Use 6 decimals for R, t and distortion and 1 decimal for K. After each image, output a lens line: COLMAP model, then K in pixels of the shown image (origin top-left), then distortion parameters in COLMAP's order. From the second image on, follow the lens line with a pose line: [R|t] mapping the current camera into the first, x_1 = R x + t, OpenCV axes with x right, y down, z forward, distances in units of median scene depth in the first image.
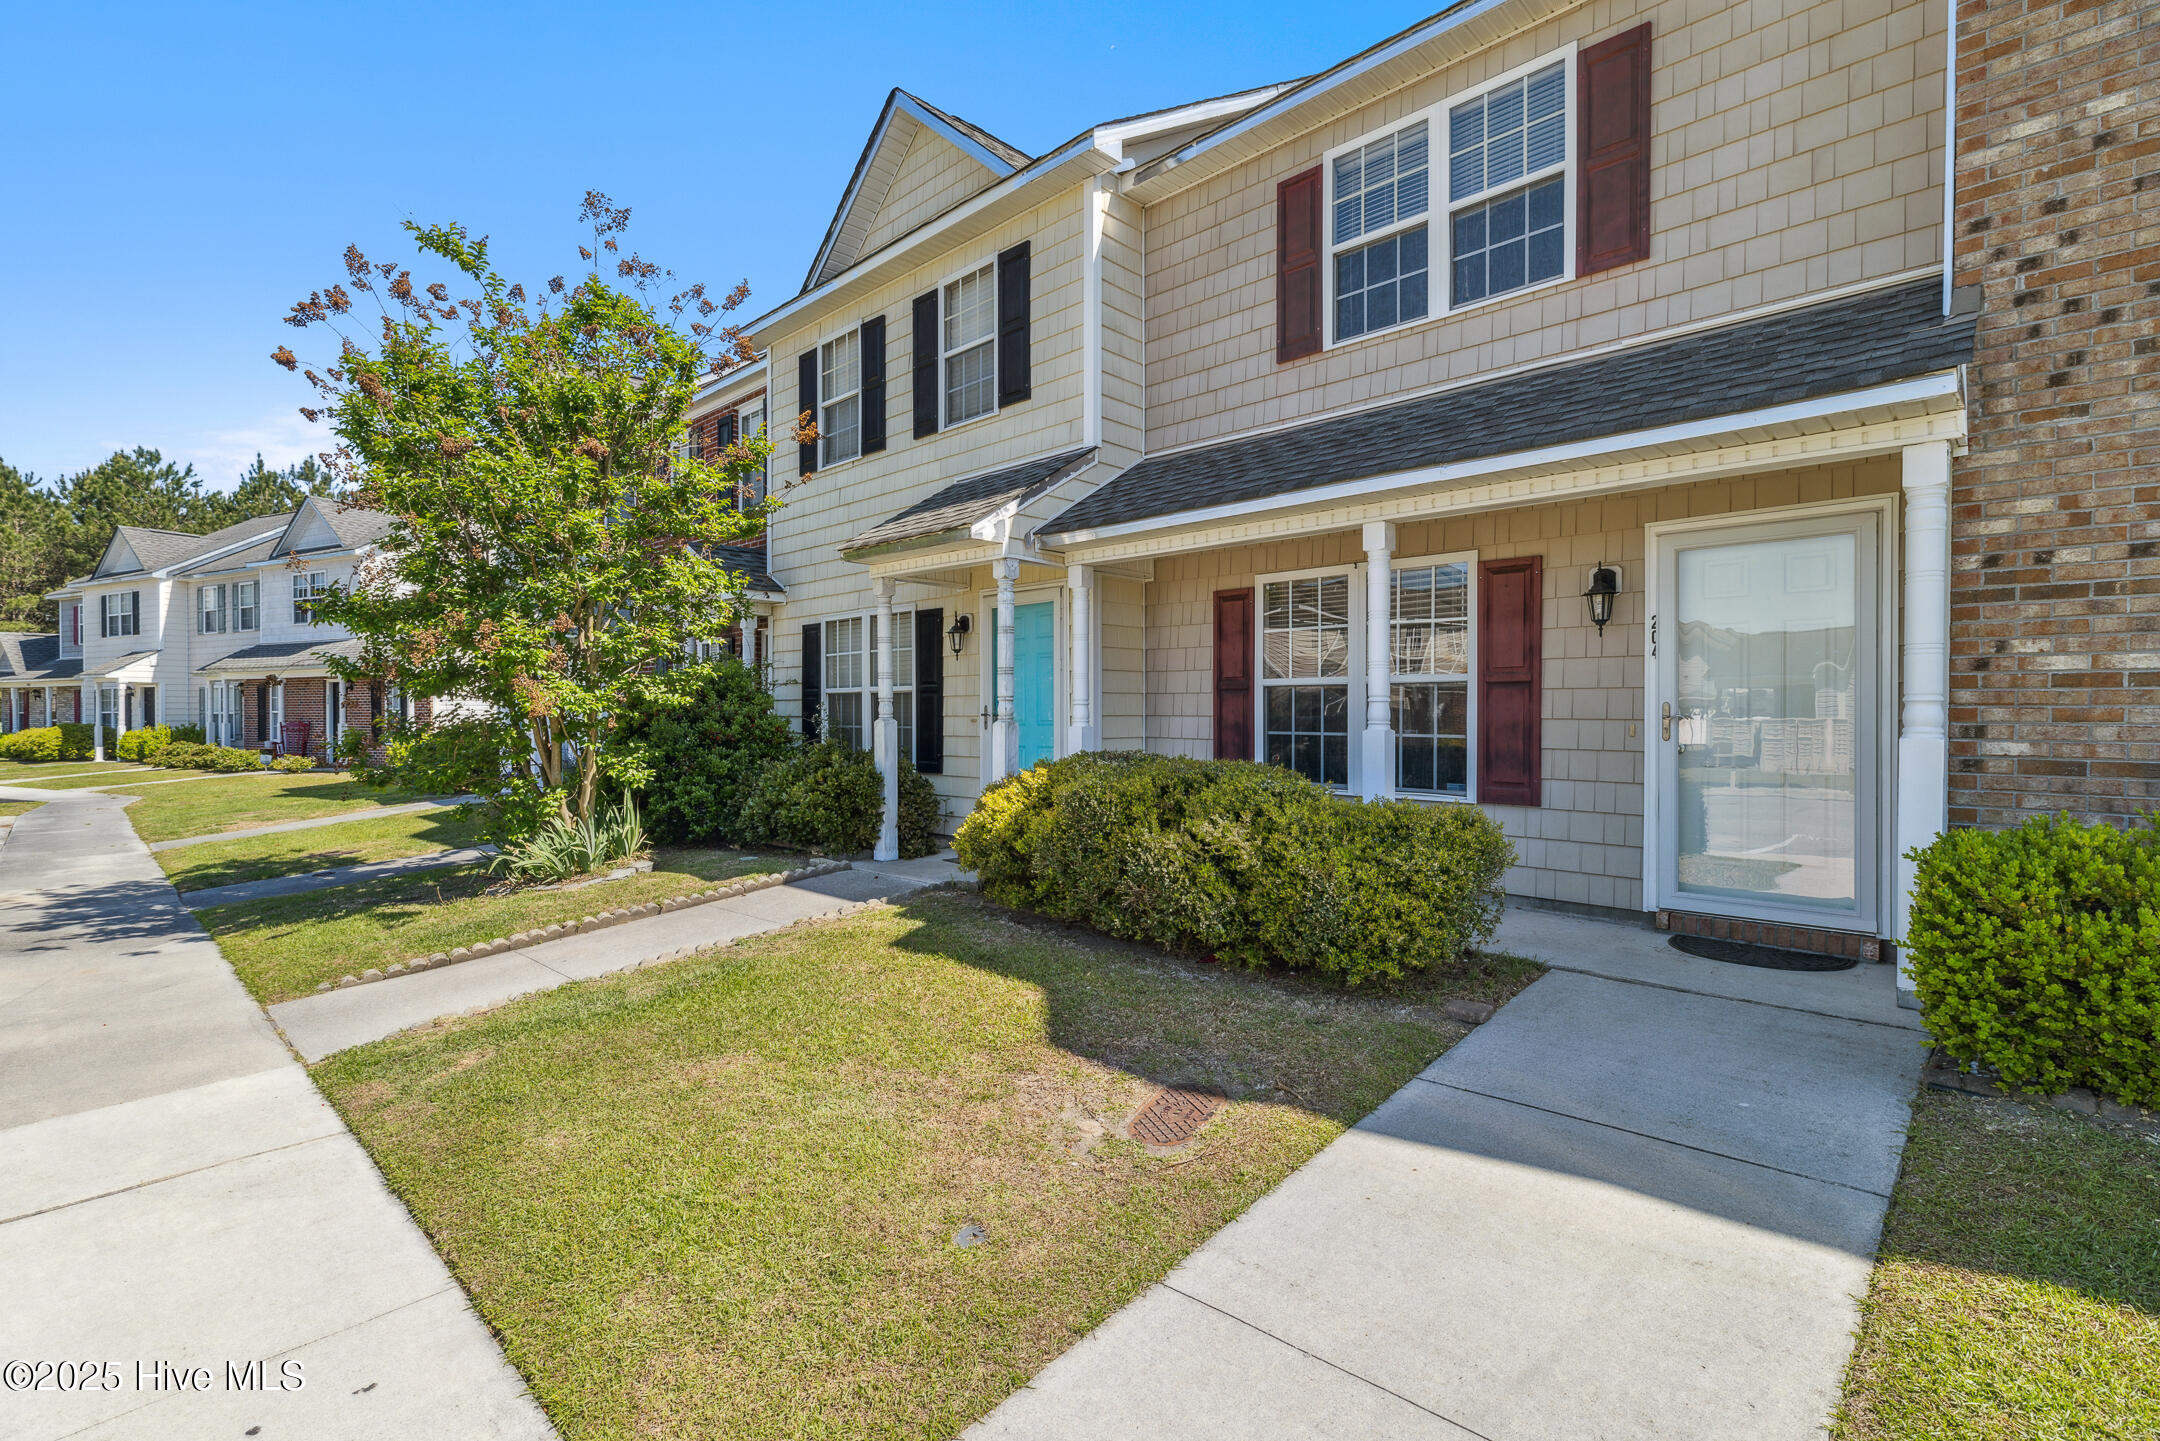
lens RADIAL K [[979.4, 0, 1072.3], [0, 979.4, 717.2], [0, 0, 1]] dist [0.003248, -0.000002]
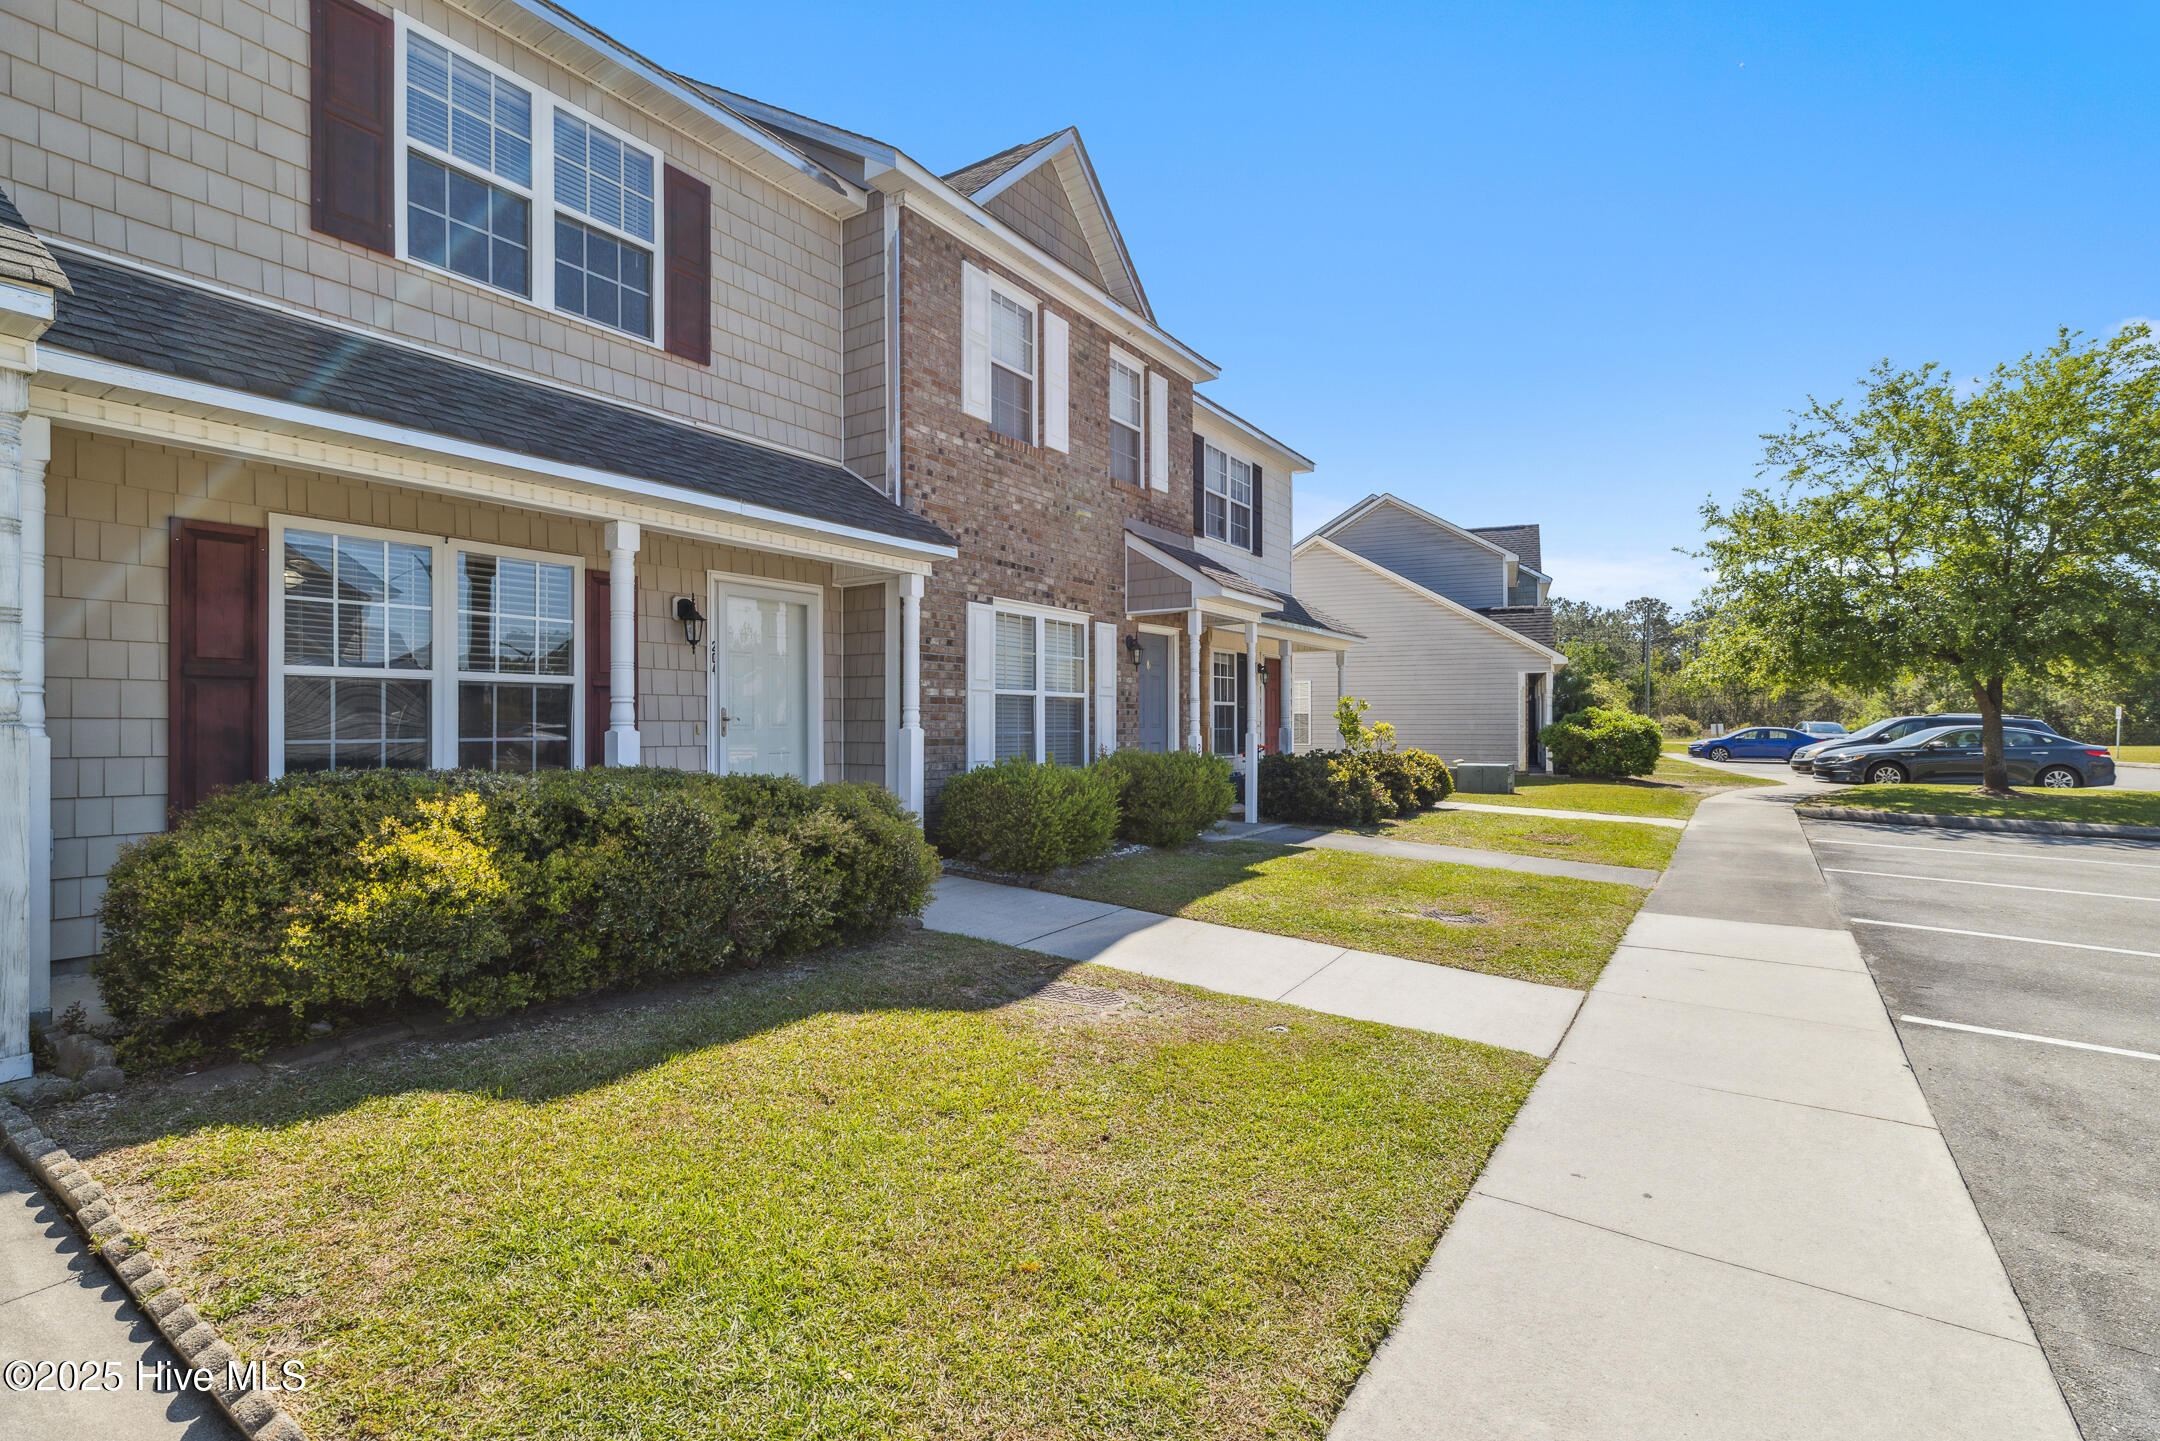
lens RADIAL K [[979.4, 0, 1072.3], [0, 979.4, 717.2], [0, 0, 1]] dist [0.003248, -0.000002]
pose [[-0.171193, 0.004488, 0.985227, -0.777126], [0.006533, 0.999973, -0.003420, 0.005419], [-0.985216, 0.005851, -0.171218, 0.751941]]
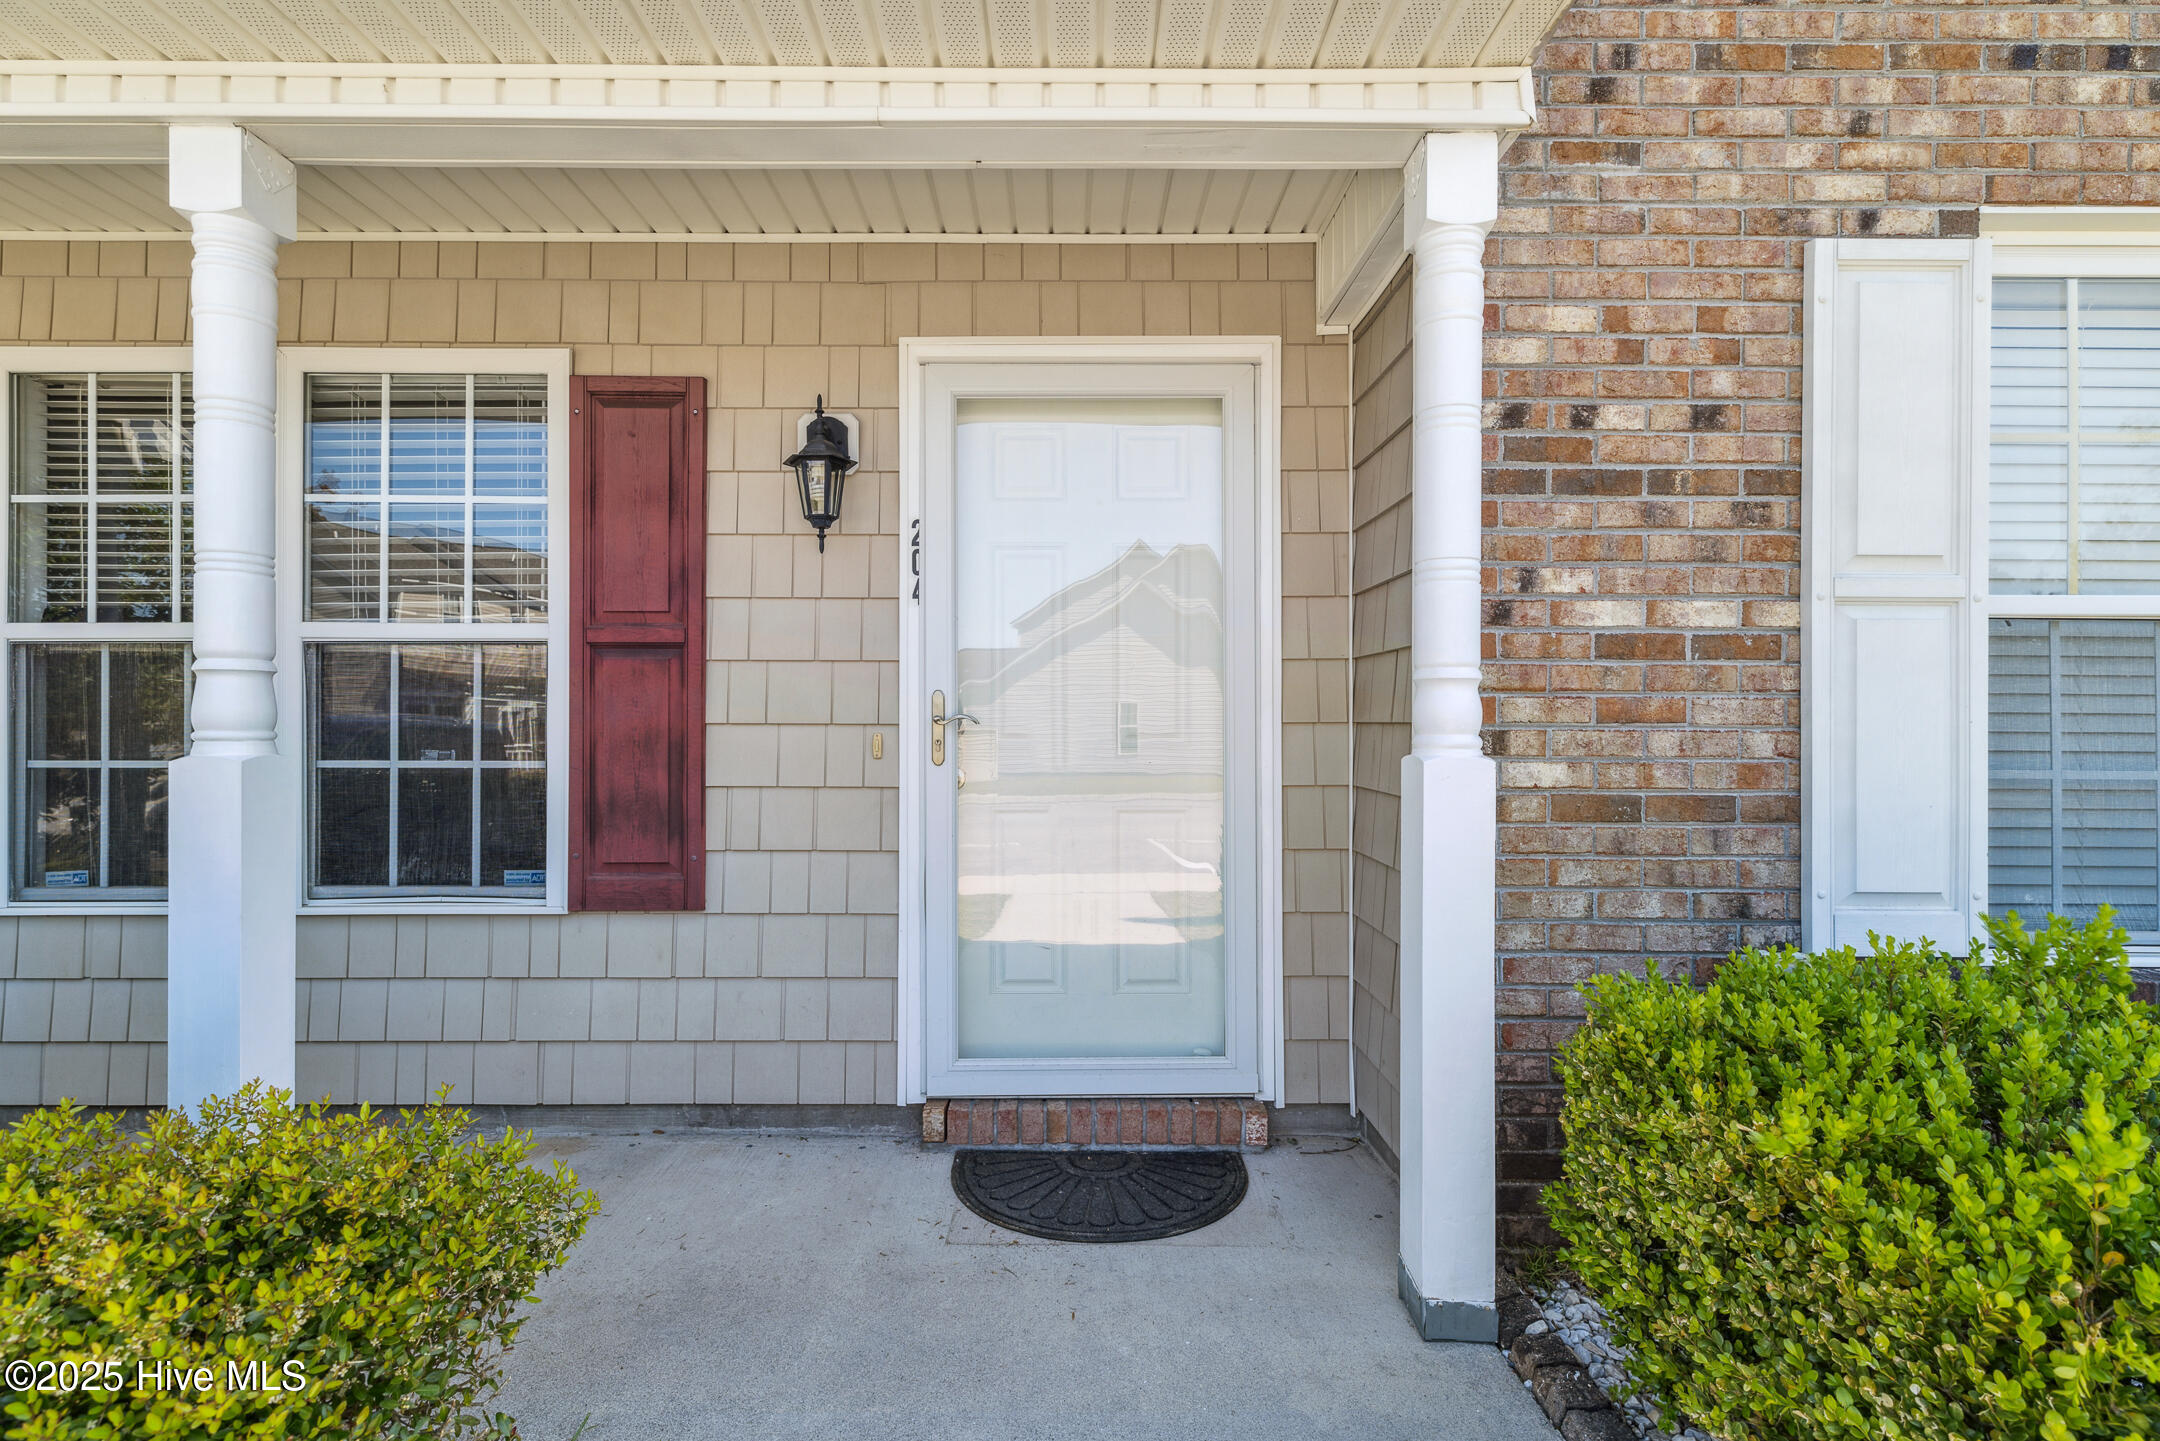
lens RADIAL K [[979.4, 0, 1072.3], [0, 979.4, 717.2], [0, 0, 1]] dist [0.003248, -0.000002]
pose [[0.715001, 0.002316, 0.699120, 0.295947], [0.004074, 0.999964, -0.007479, 0.002994], [-0.699112, 0.008196, 0.714966, 0.580011]]
